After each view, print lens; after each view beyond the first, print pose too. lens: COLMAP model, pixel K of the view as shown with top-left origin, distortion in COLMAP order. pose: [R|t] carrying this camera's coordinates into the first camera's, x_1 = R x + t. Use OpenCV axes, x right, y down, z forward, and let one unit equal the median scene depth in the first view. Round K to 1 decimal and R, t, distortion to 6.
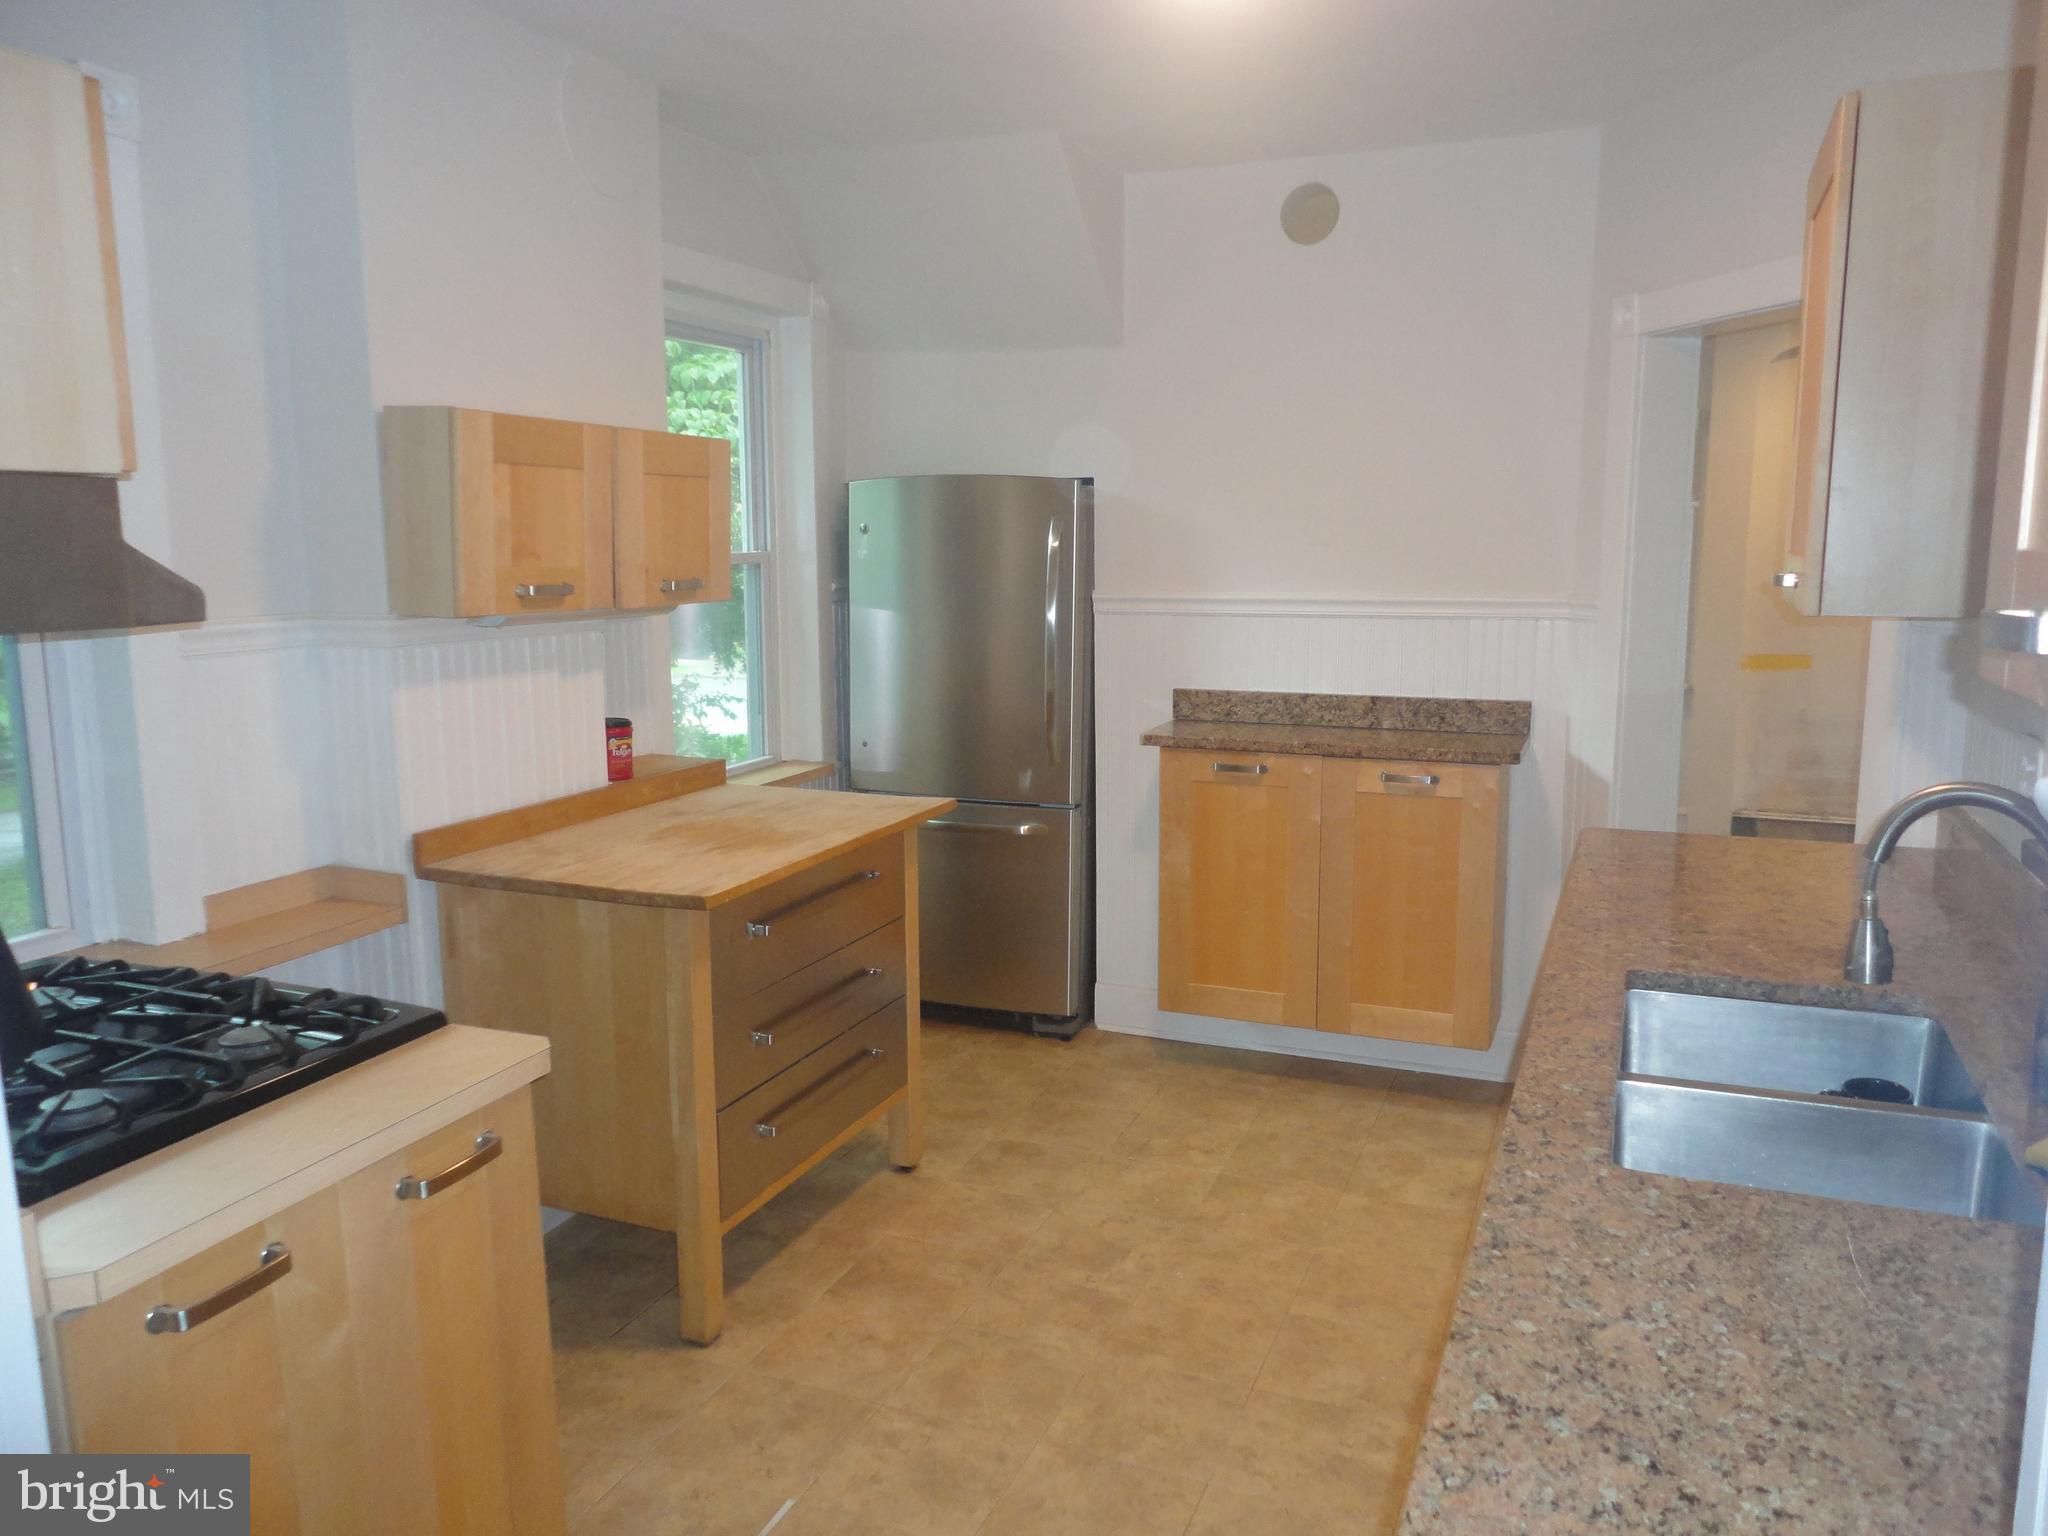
lens RADIAL K [[1489.9, 0, 1022.3], [0, 1489.9, 769.5], [0, 0, 1]] dist [0.006739, 0.007286]
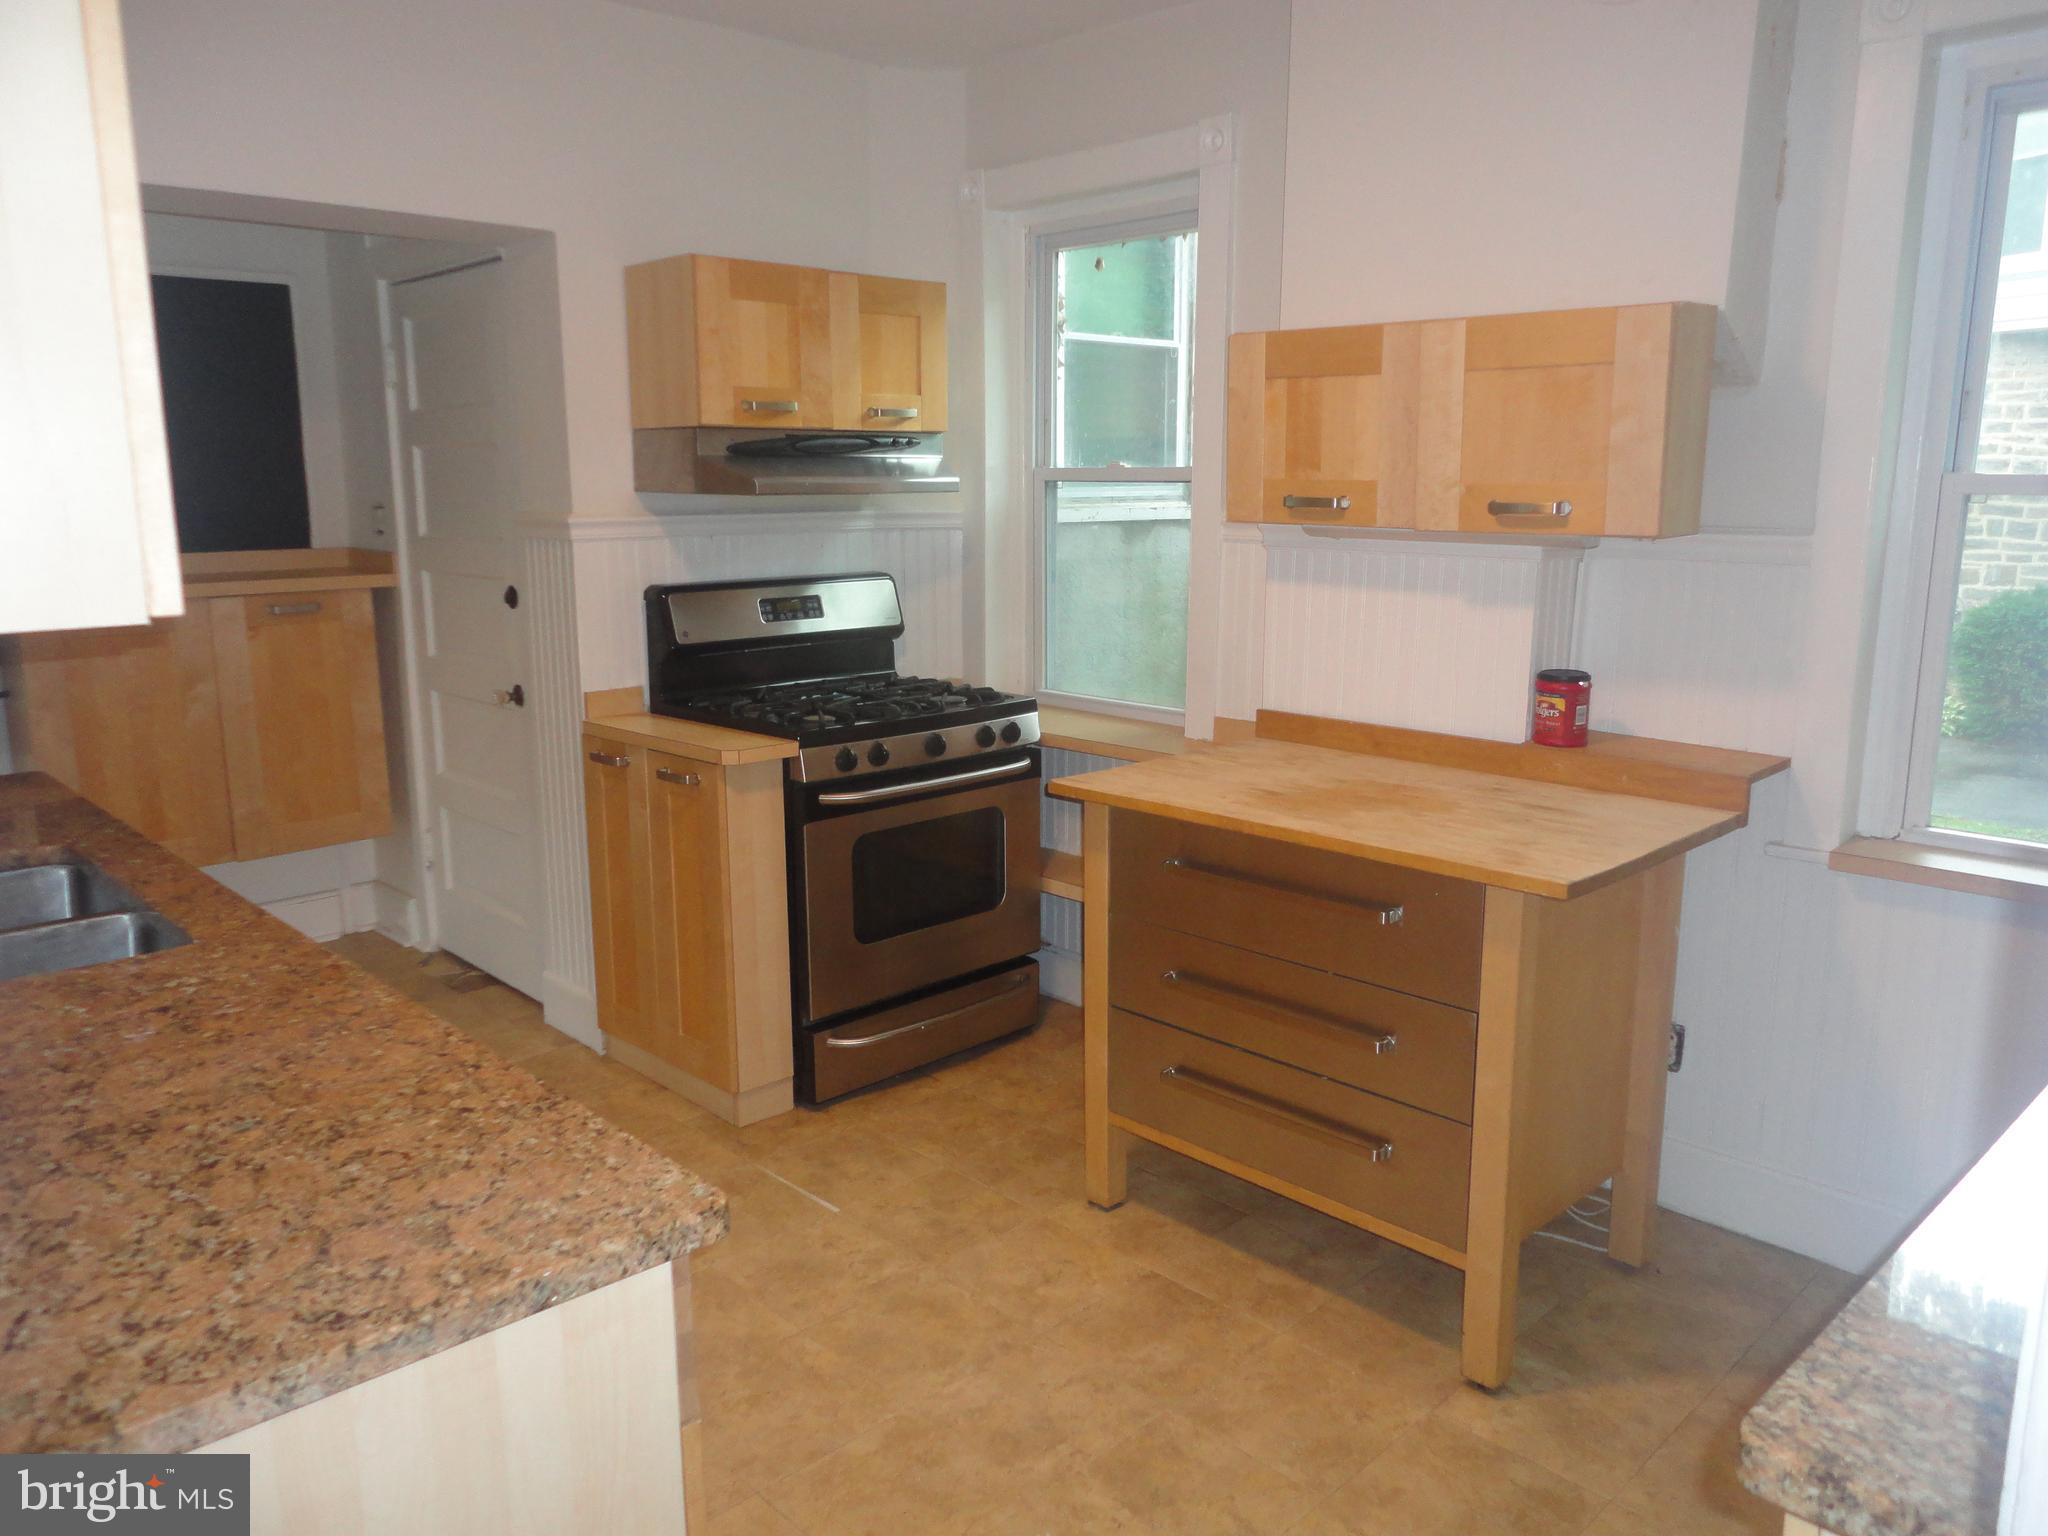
lens RADIAL K [[1489.9, 0, 1022.1], [0, 1489.9, 762.8], [0, 0, 1]] dist [0.006739, 0.007286]
pose [[-0.391764, 0.189105, -0.900422, 0.684872], [-0.137397, 0.955652, 0.260484, -0.184482], [0.909749, 0.225764, -0.348407, 1.193383]]
